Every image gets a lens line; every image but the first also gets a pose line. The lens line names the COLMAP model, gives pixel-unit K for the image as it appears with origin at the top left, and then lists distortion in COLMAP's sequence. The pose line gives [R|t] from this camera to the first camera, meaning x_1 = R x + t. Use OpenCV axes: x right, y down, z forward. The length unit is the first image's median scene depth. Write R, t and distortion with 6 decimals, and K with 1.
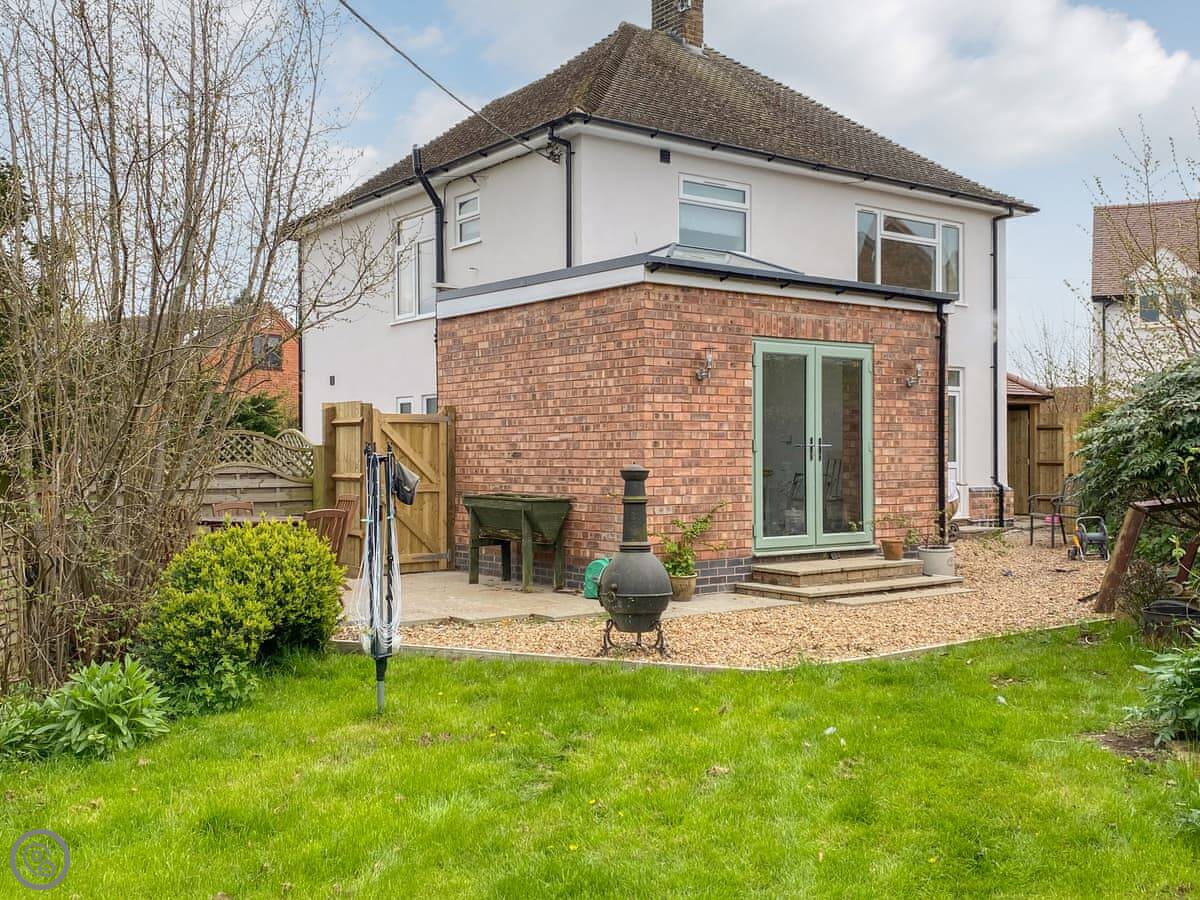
lens RADIAL K [[1336.2, 0, 600.0], [0, 1336.2, 450.0], [0, 0, 1]] dist [0.217330, -0.940305]
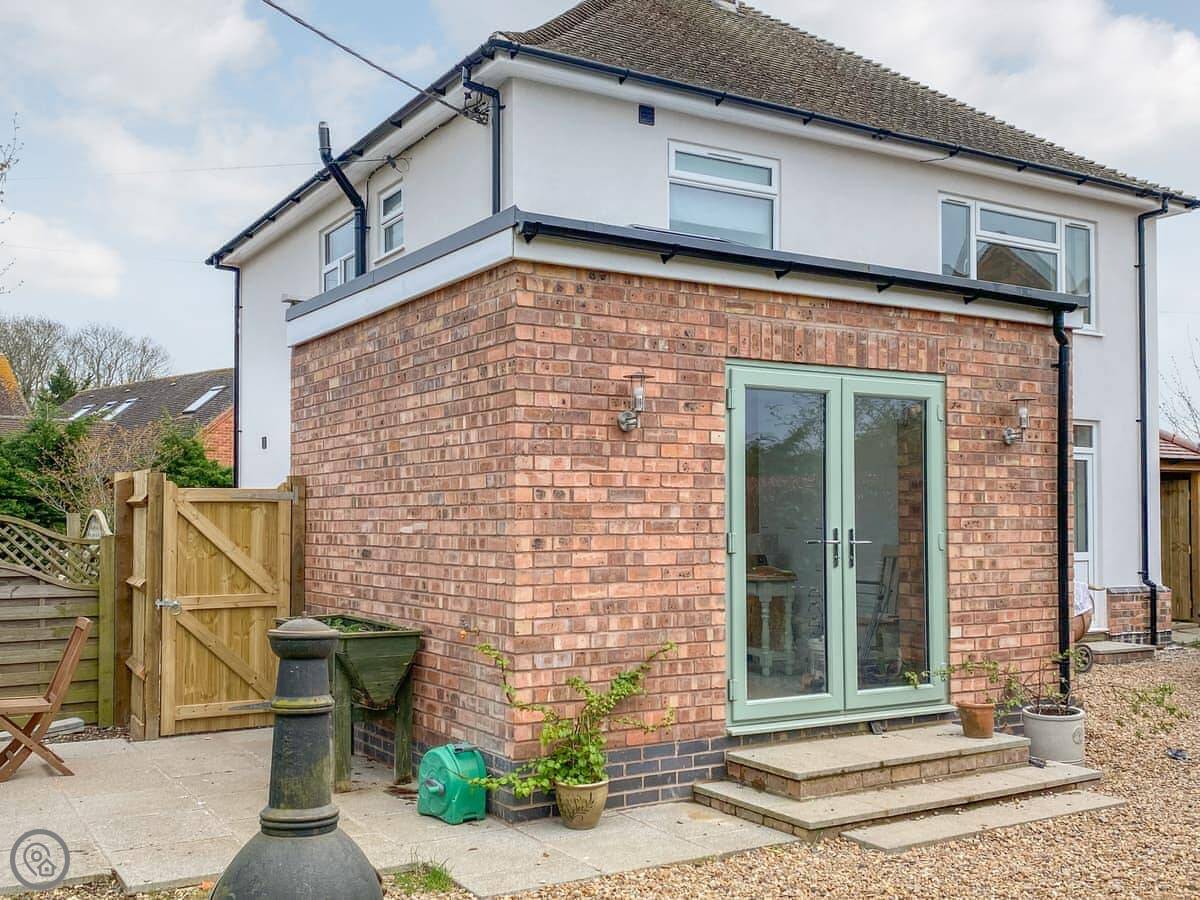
lens RADIAL K [[1384.9, 0, 542.7], [0, 1384.9, 480.6], [0, 0, 1]] dist [0.147704, -0.396255]
pose [[0.993527, -0.000759, -0.113589, 0.095086], [-0.002366, 0.999622, -0.027376, -0.013075], [0.113567, 0.027468, 0.993151, 0.355925]]
